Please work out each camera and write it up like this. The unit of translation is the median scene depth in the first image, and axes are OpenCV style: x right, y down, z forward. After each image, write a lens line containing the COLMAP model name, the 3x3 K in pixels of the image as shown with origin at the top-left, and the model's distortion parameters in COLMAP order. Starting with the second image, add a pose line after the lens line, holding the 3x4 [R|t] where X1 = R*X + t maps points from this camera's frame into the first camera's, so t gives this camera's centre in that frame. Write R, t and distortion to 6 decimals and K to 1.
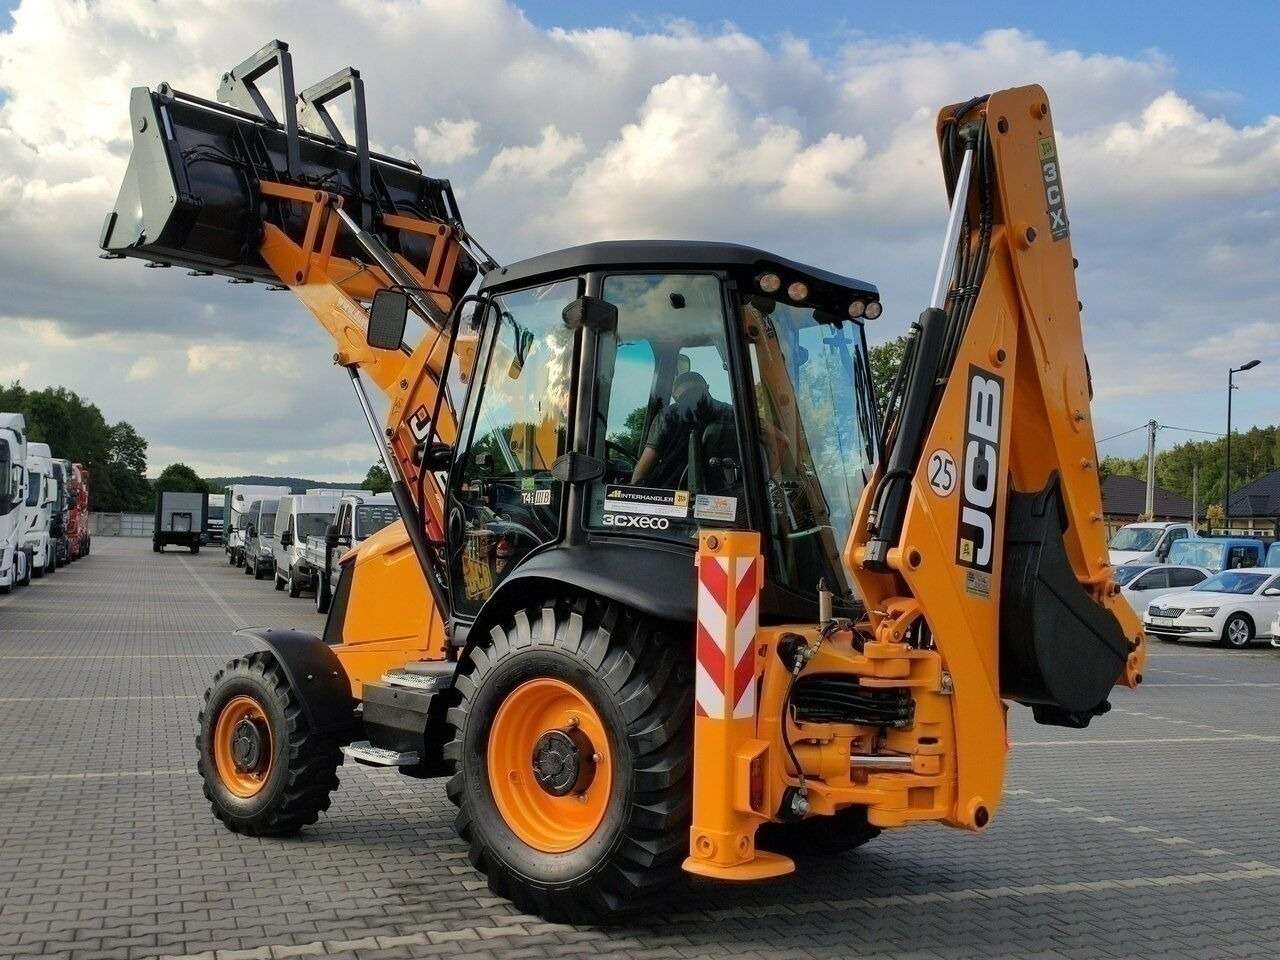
lens RADIAL K [[1291.2, 0, 631.7], [0, 1291.2, 482.0], [0, 0, 1]] dist [0.067899, 0.000000]
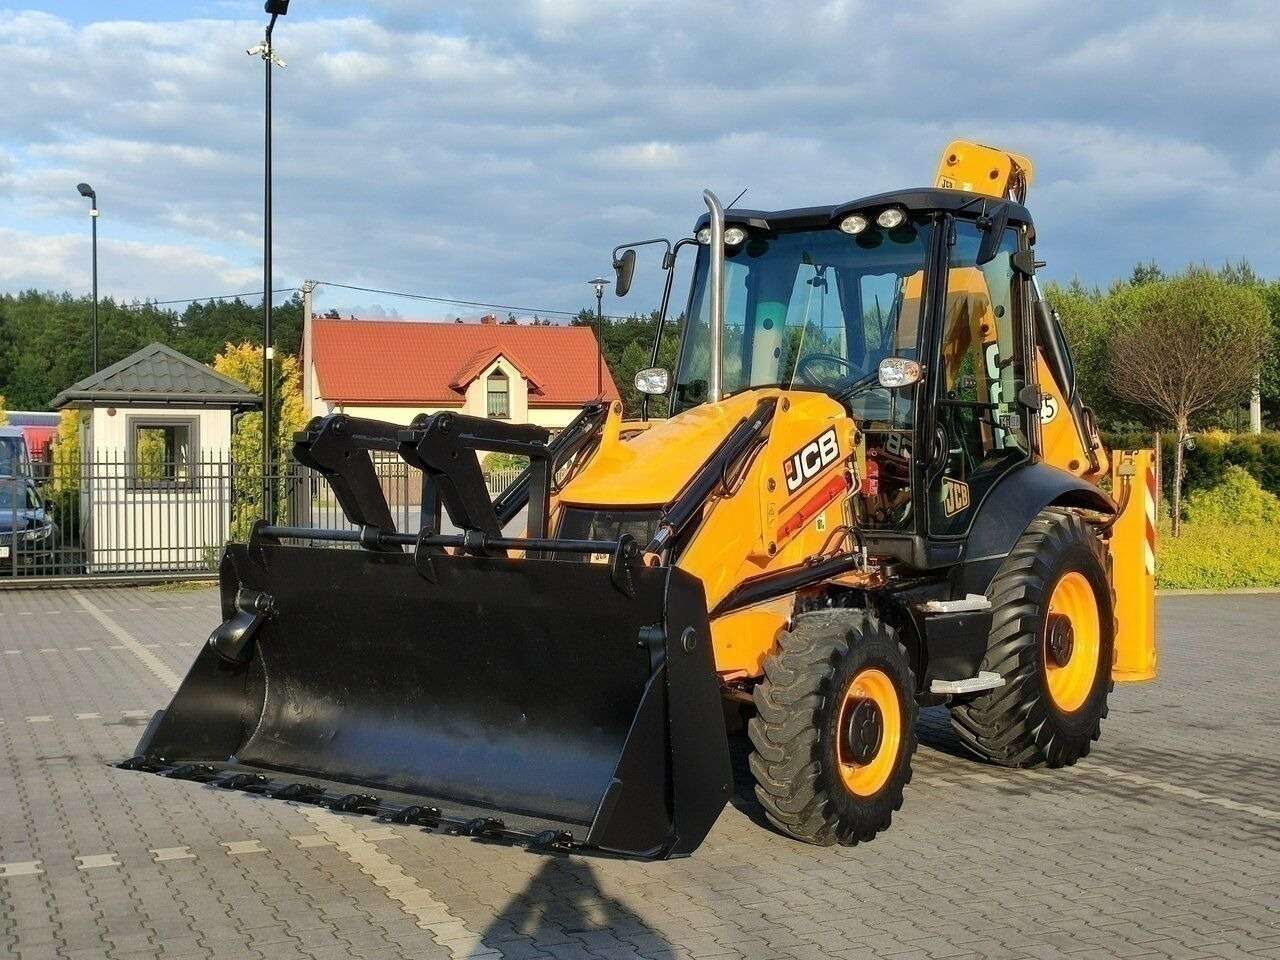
lens RADIAL K [[1622.1, 0, 653.8], [0, 1622.1, 475.0], [0, 0, 1]] dist [0.076586, 0.000000]
pose [[-0.063304, -0.034398, 0.997401, -1.490488], [-0.048115, 0.998349, 0.031376, 0.029320], [-0.996834, -0.046004, -0.064855, 1.422545]]
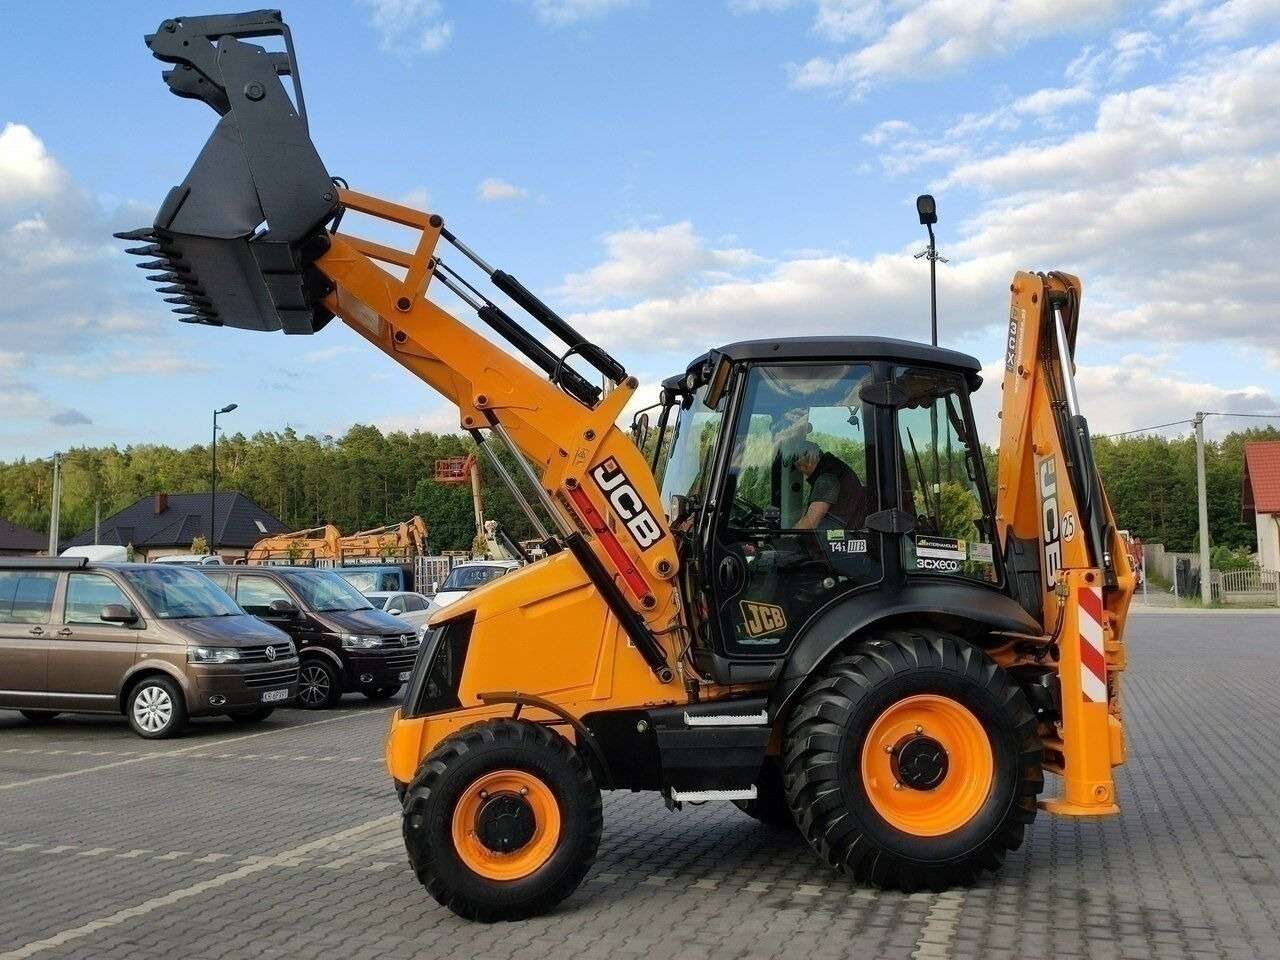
lens RADIAL K [[1283.6, 0, 646.8], [0, 1283.6, 468.2], [0, 0, 1]] dist [0.053524, 0.000000]
pose [[0.615930, 0.028265, 0.787294, -1.132747], [-0.001678, 0.999401, -0.034568, -0.018845], [-0.787799, 0.019971, 0.615608, 0.428809]]
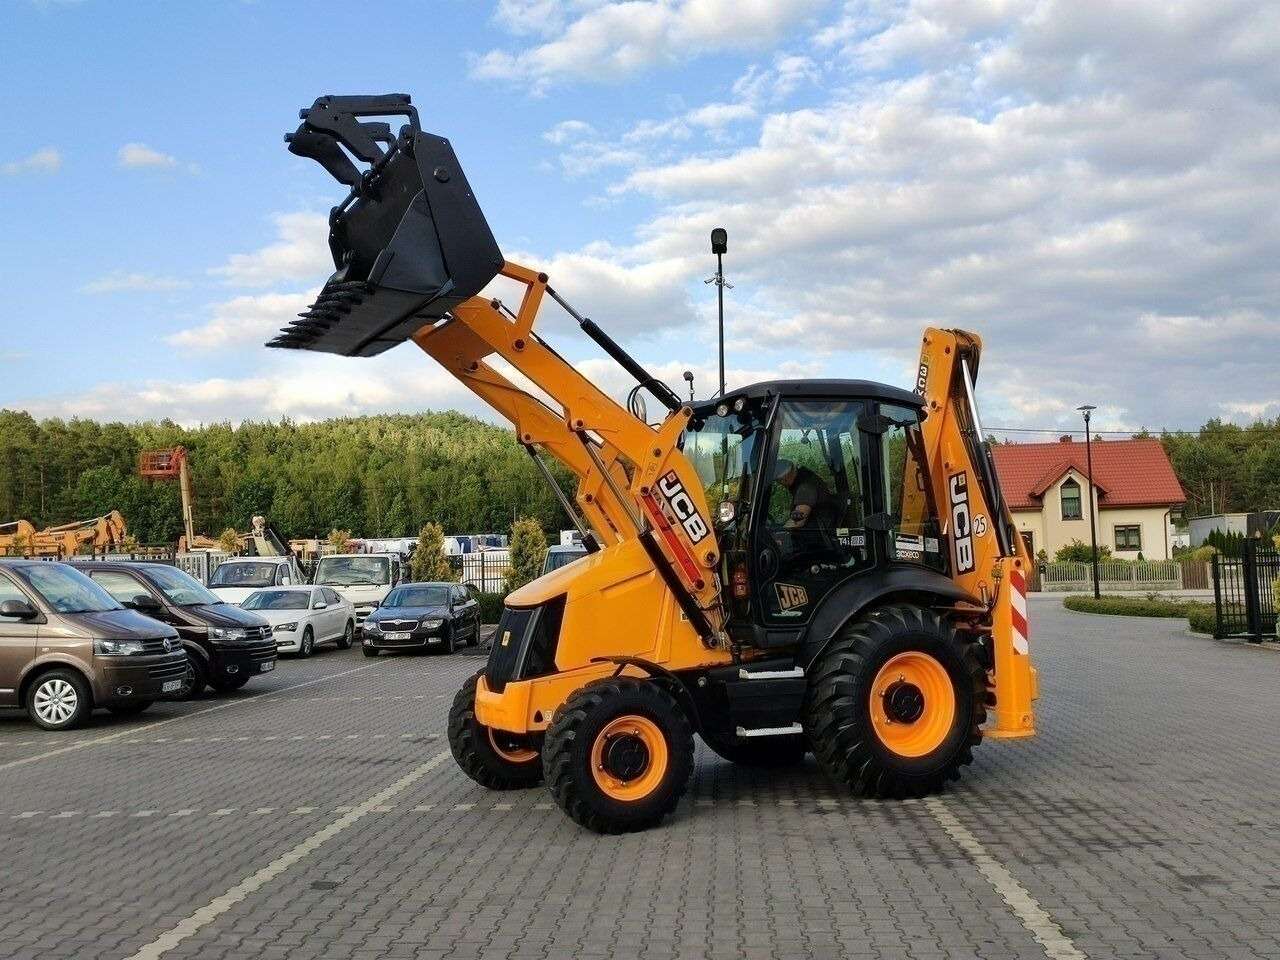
lens RADIAL K [[1291.2, 0, 646.8], [0, 1291.2, 467.8], [0, 0, 1]] dist [0.067899, 0.000000]
pose [[0.401890, 0.032087, 0.915126, -1.619988], [-0.006717, 0.999462, -0.032094, -0.024584], [-0.915663, 0.006751, 0.401890, 0.612251]]
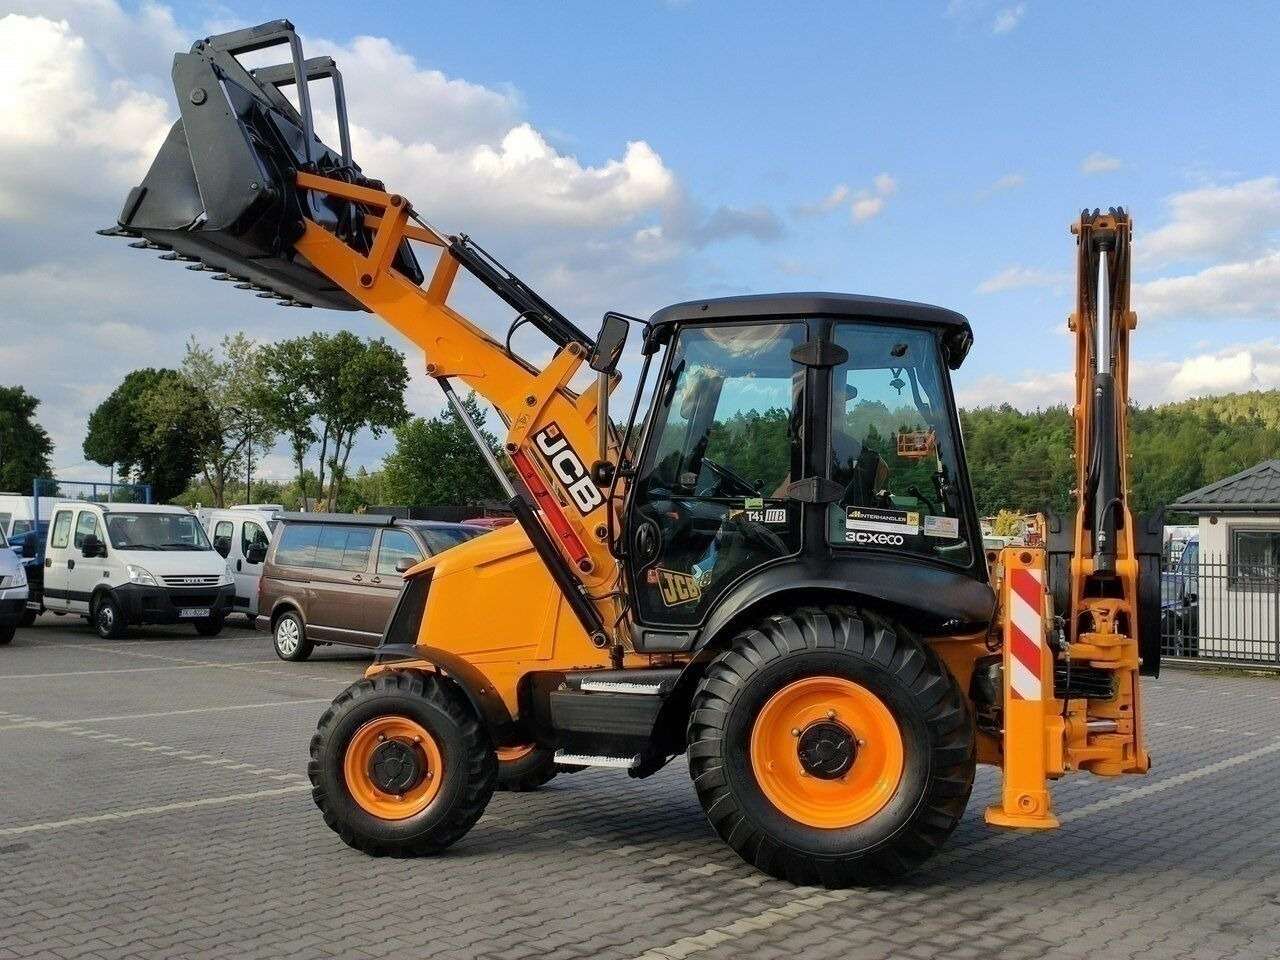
lens RADIAL K [[1291.2, 0, 628.3], [0, 1291.2, 482.3], [0, 0, 1]] dist [0.067899, 0.000000]
pose [[0.878212, 0.014923, 0.478039, -0.724493], [-0.017246, 0.999851, 0.000471, -0.015775], [-0.477960, -0.008658, 0.878339, 0.079751]]
